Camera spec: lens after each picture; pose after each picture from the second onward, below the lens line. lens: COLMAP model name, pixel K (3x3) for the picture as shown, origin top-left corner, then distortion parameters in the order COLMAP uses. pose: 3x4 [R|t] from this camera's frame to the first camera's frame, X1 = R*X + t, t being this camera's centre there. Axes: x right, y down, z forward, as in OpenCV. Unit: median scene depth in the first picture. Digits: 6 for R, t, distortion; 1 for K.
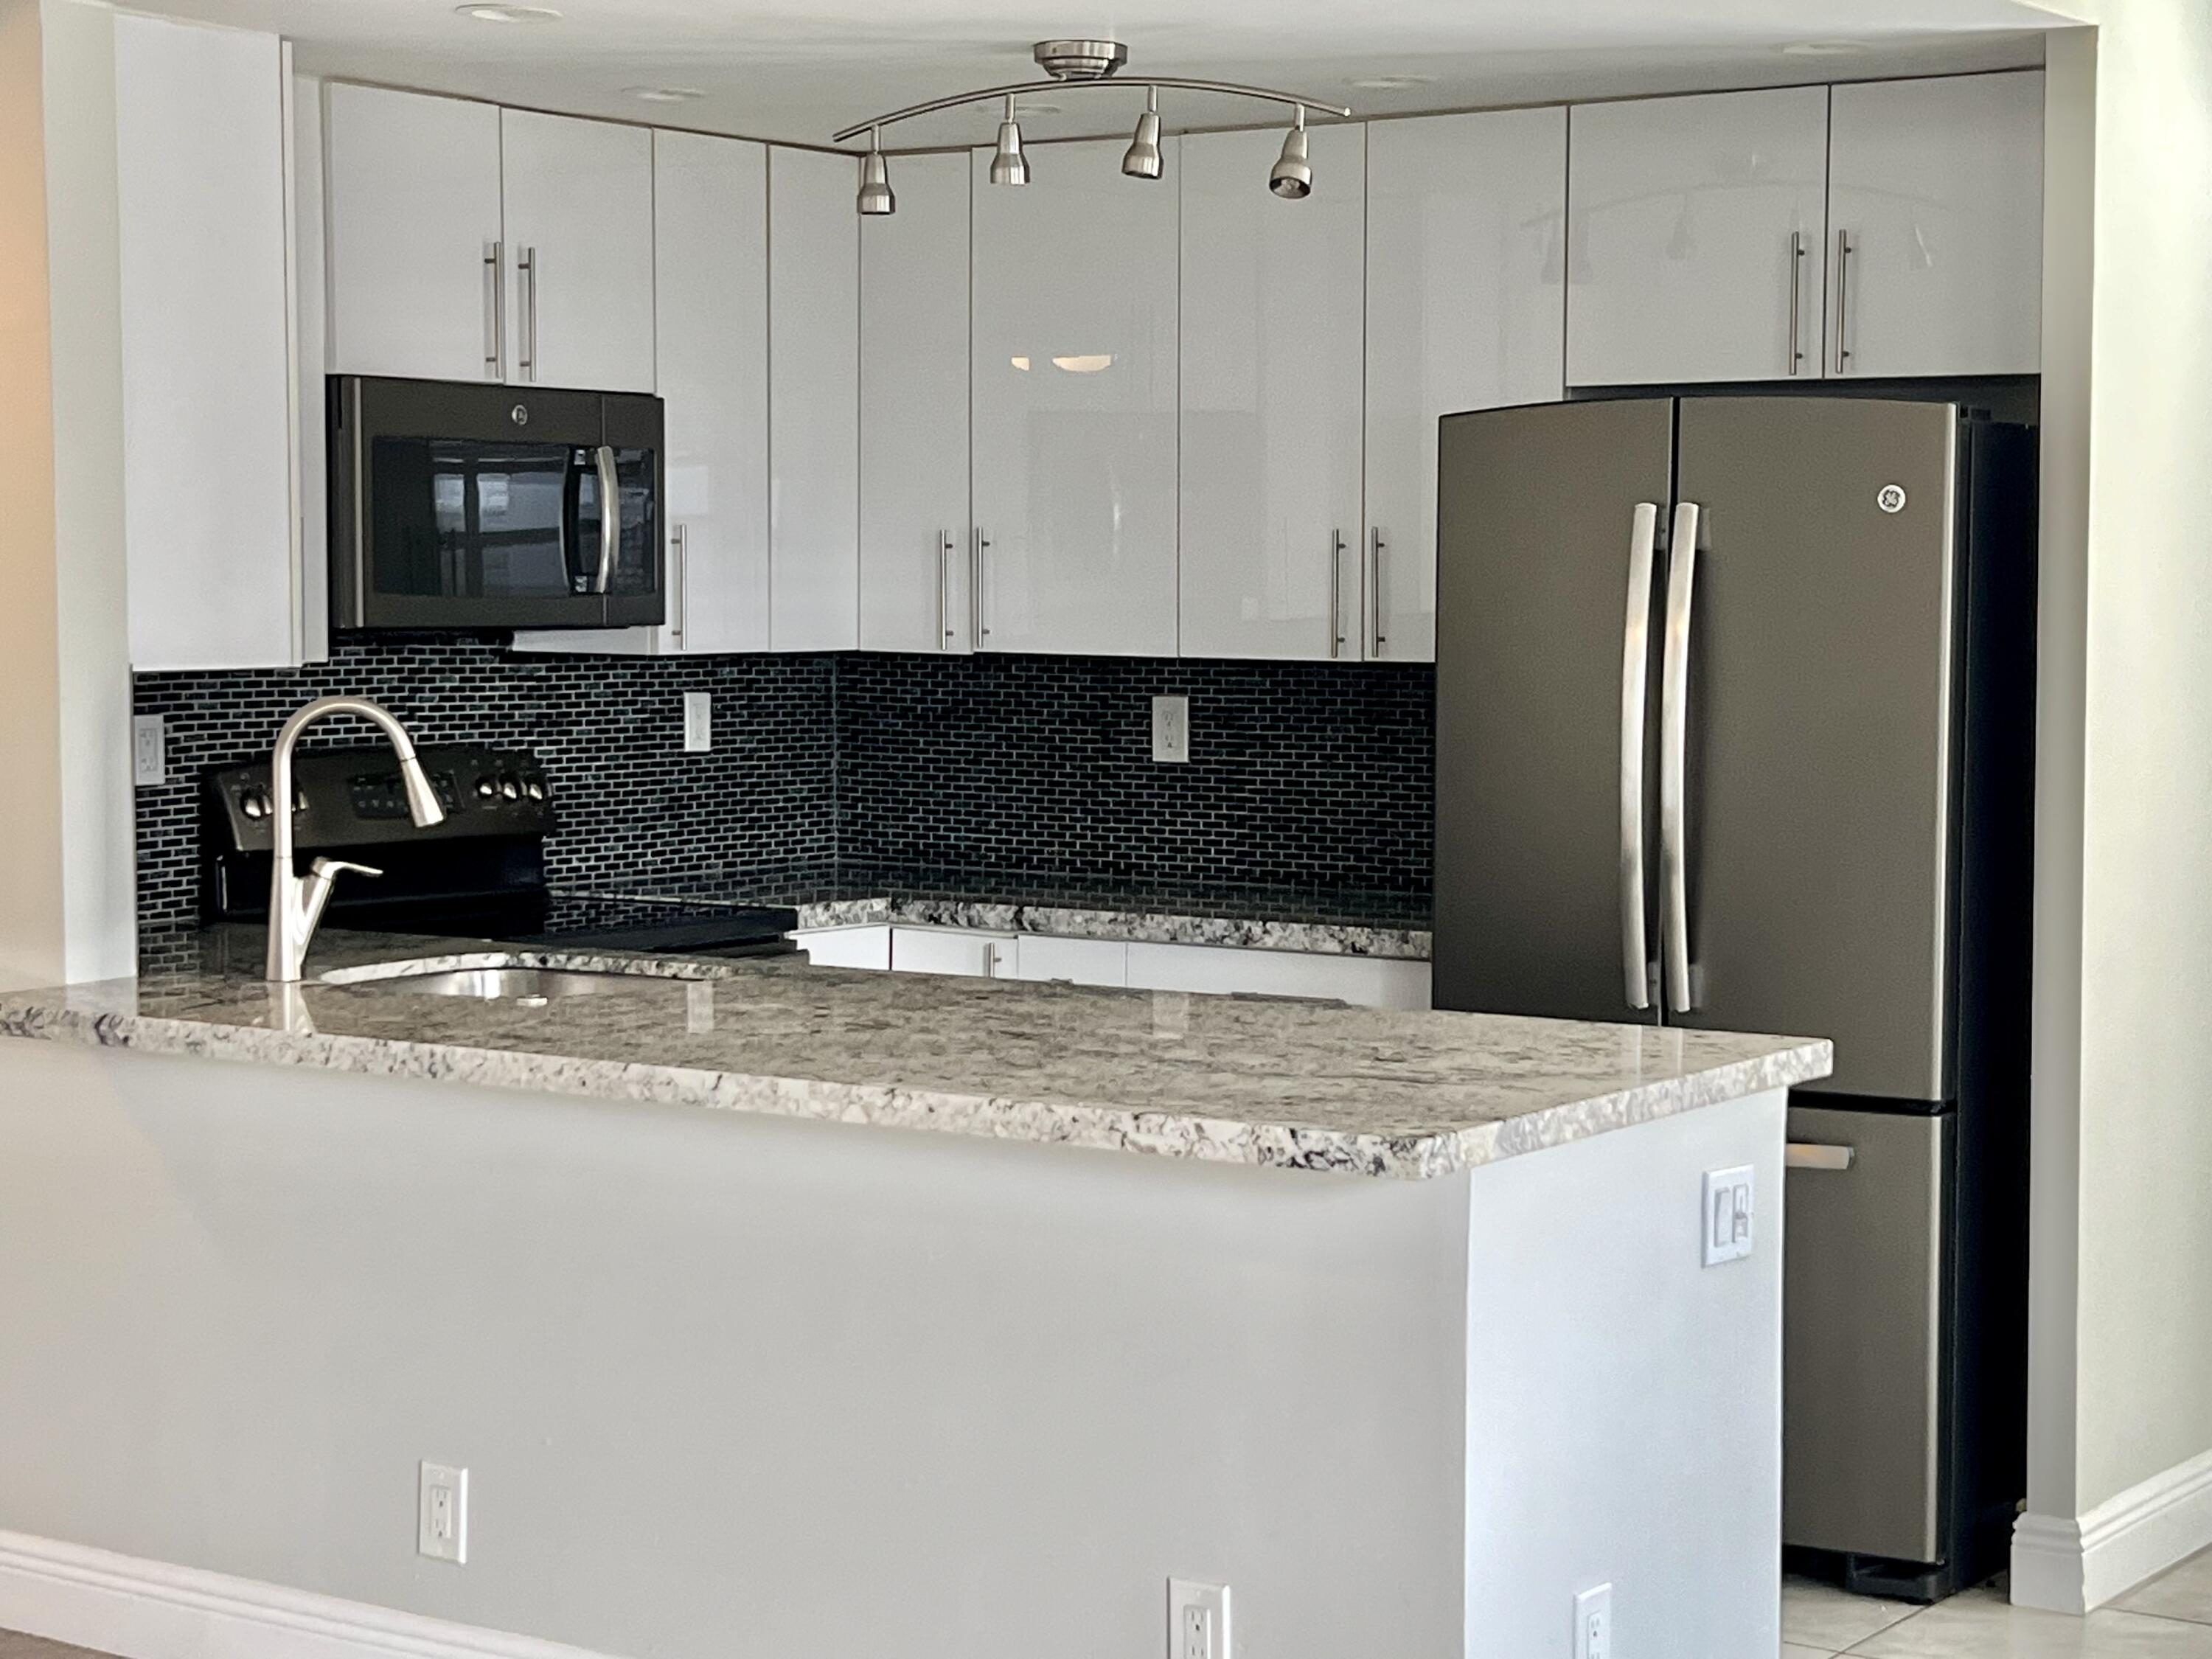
lens RADIAL K [[3859.8, 0, 1108.3], [0, 3859.8, 837.5], [0, 0, 1]] dist [0.104340, 0.000000]
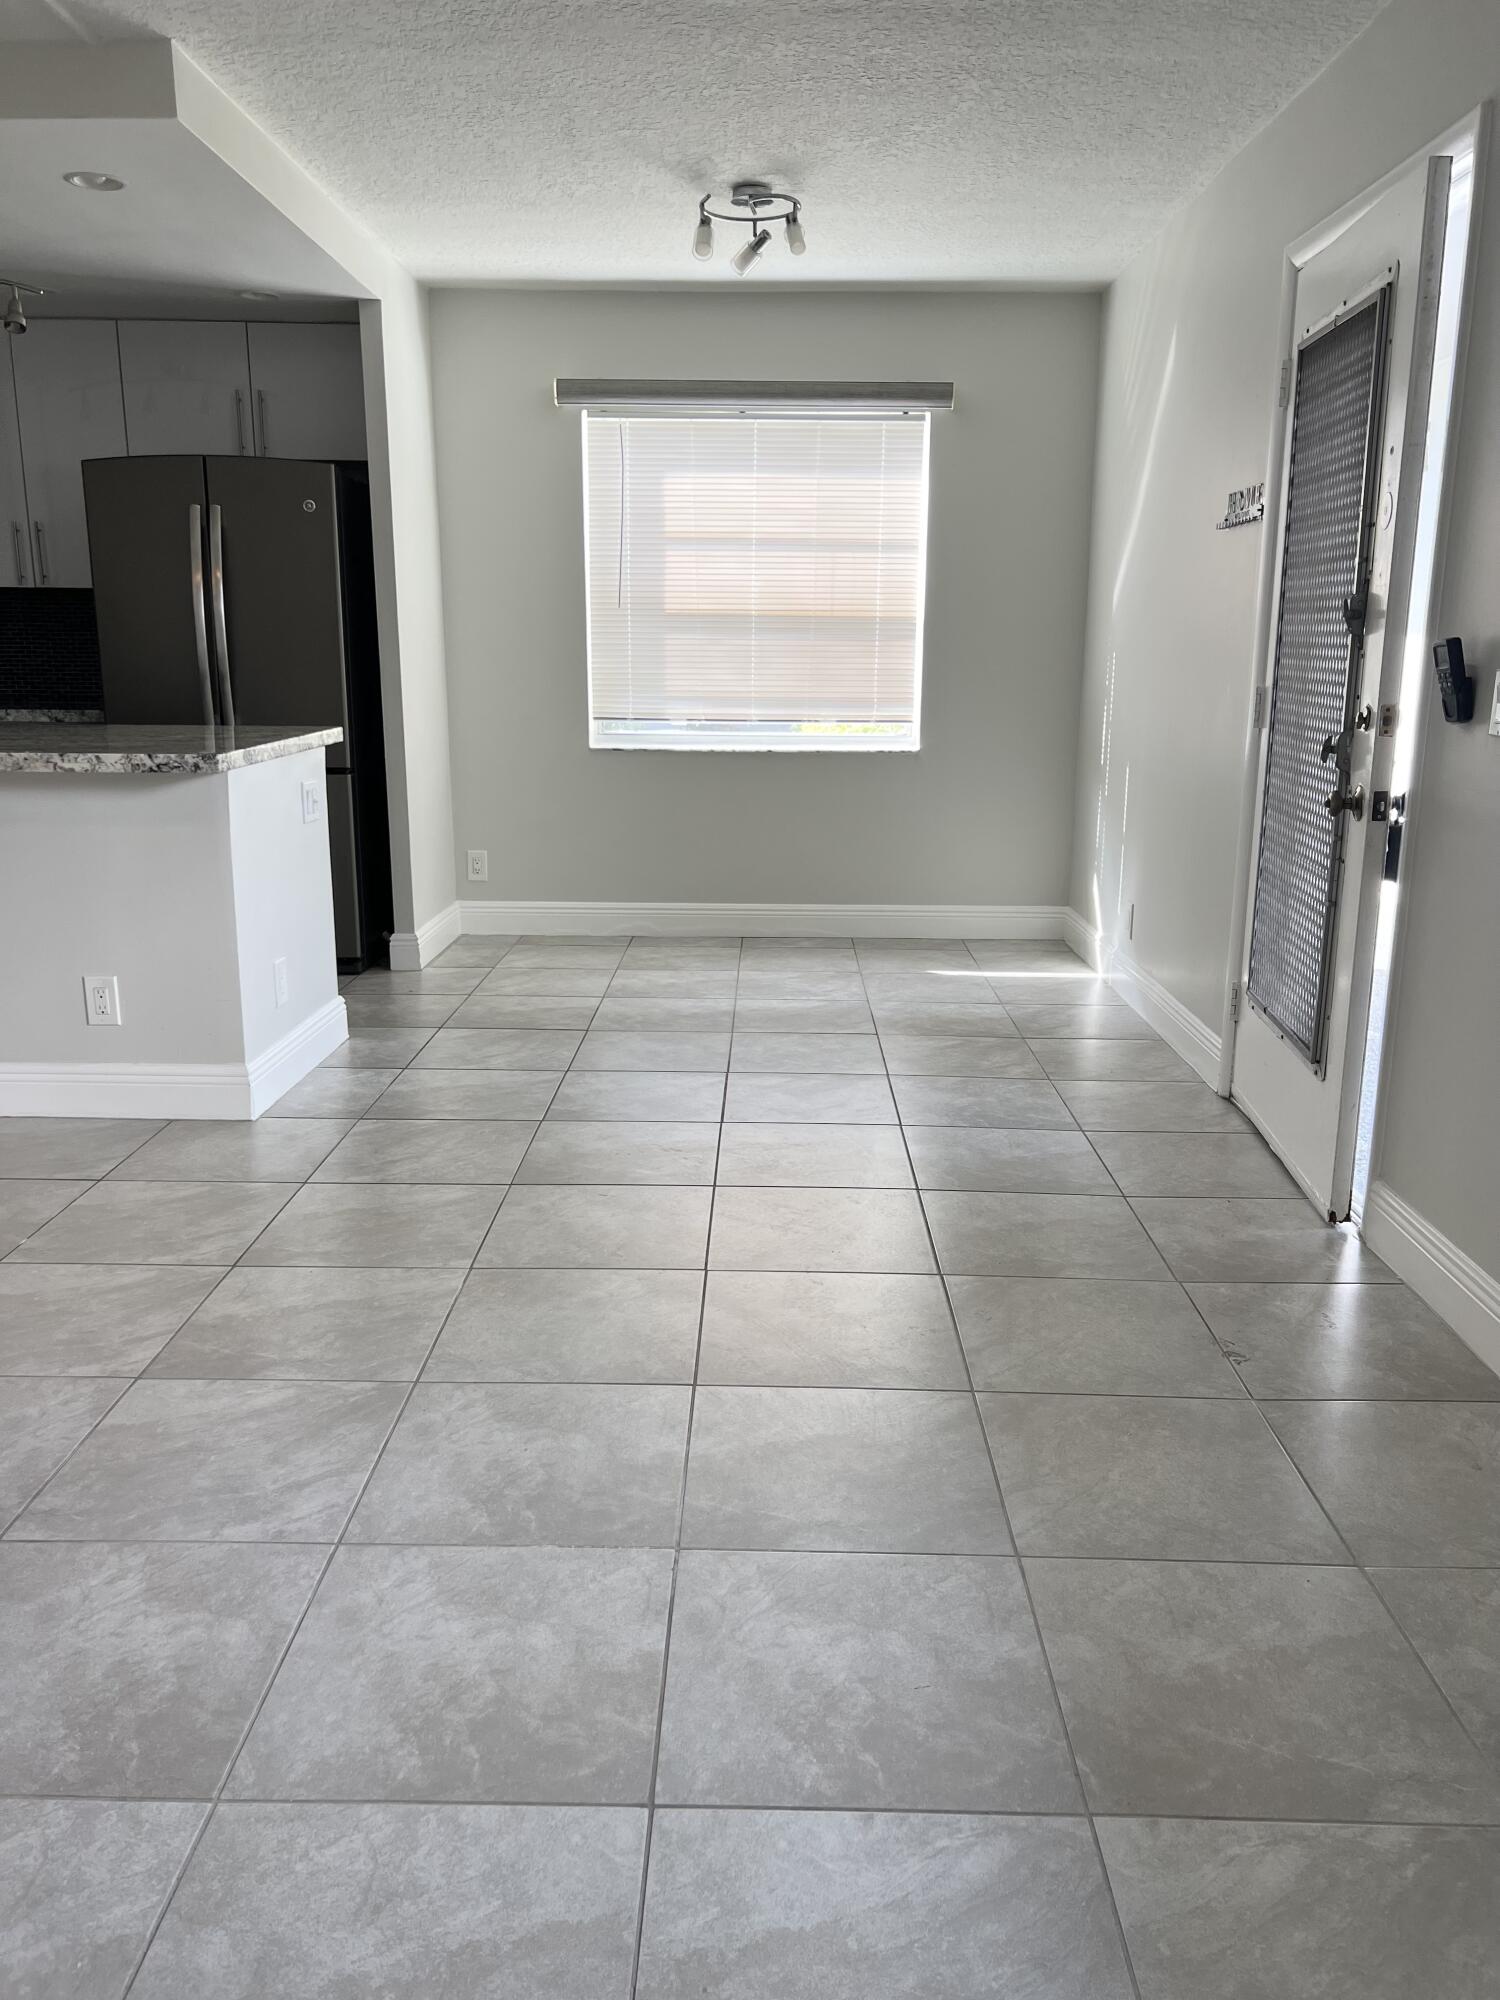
lens RADIAL K [[1503.9, 0, 761.4], [0, 1503.9, 1006.5], [0, 0, 1]] dist [0.008635, -0.010859]
pose [[0.831369, -0.127737, 0.540841, -0.080411], [0.029440, 0.981981, 0.186672, 0.038094], [-0.554941, -0.139271, 0.820149, 0.056937]]
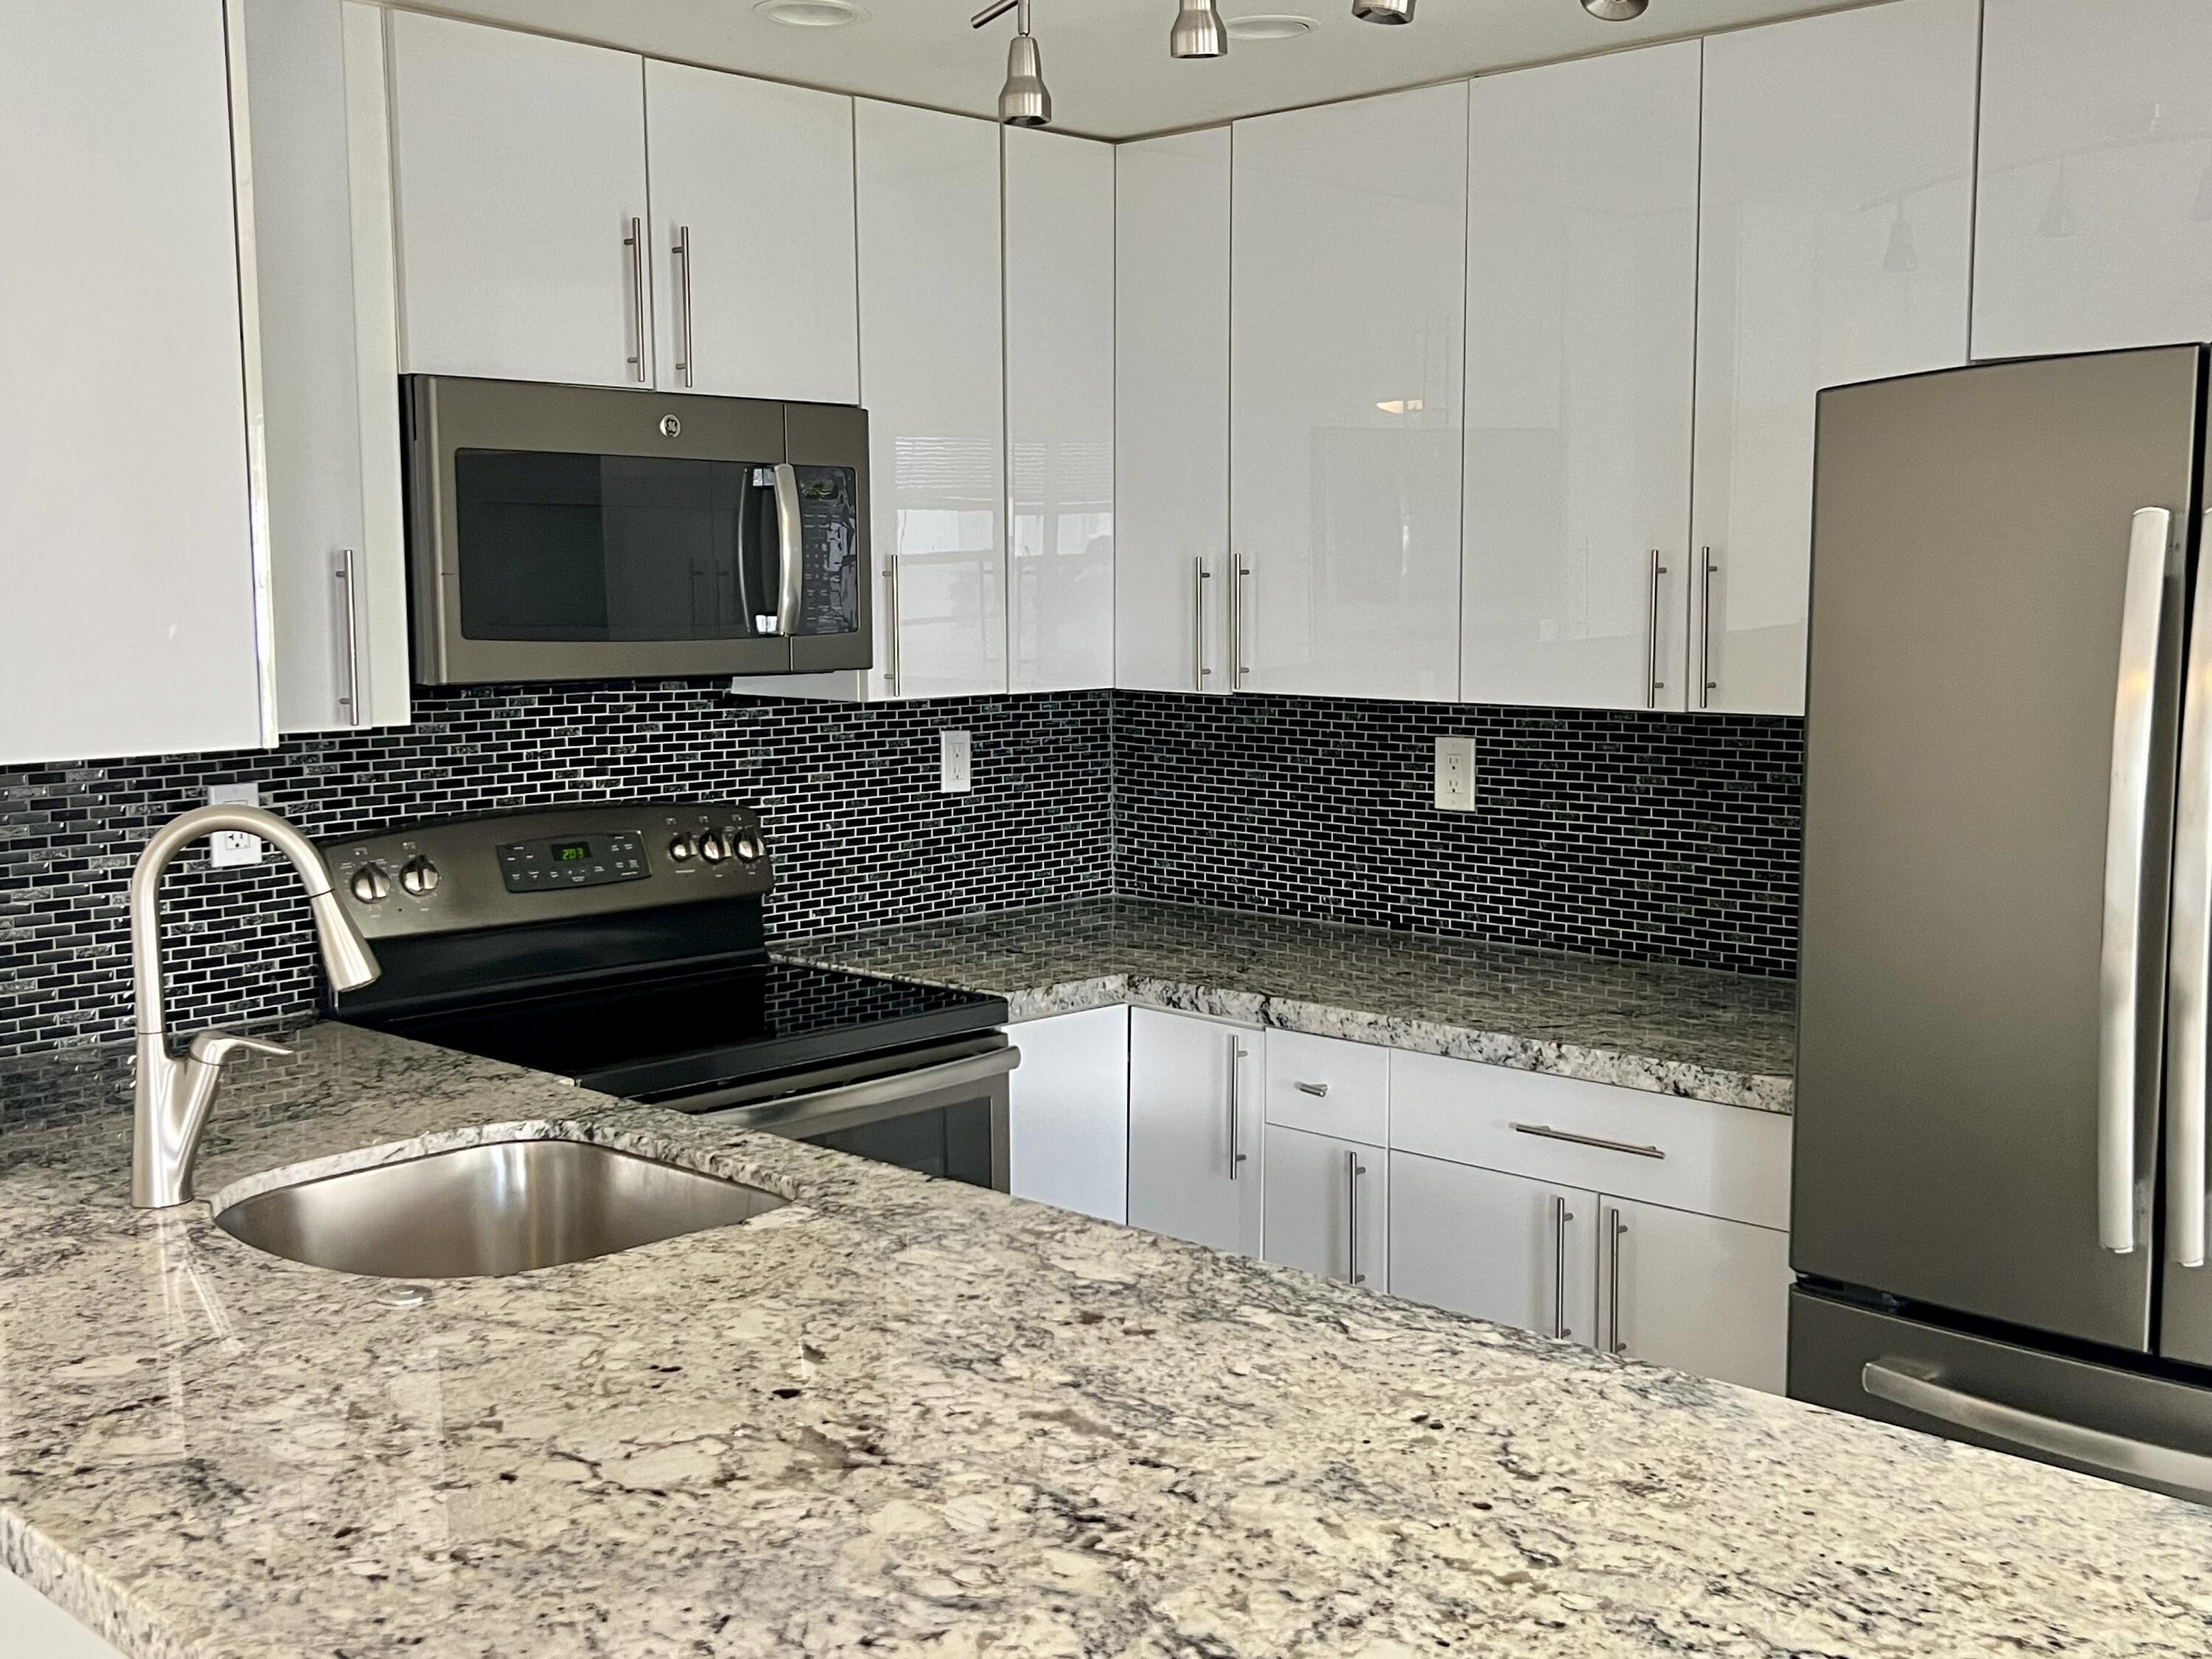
lens RADIAL K [[2254.1, 0, 1085.2], [0, 2254.1, 835.2], [0, 0, 1]] dist [0.088279, 0.000000]
pose [[0.986144, 0.009212, -0.165633, 0.019993], [-0.001908, 0.999021, 0.044202, -0.040004], [0.165878, -0.043273, 0.985196, 0.499467]]
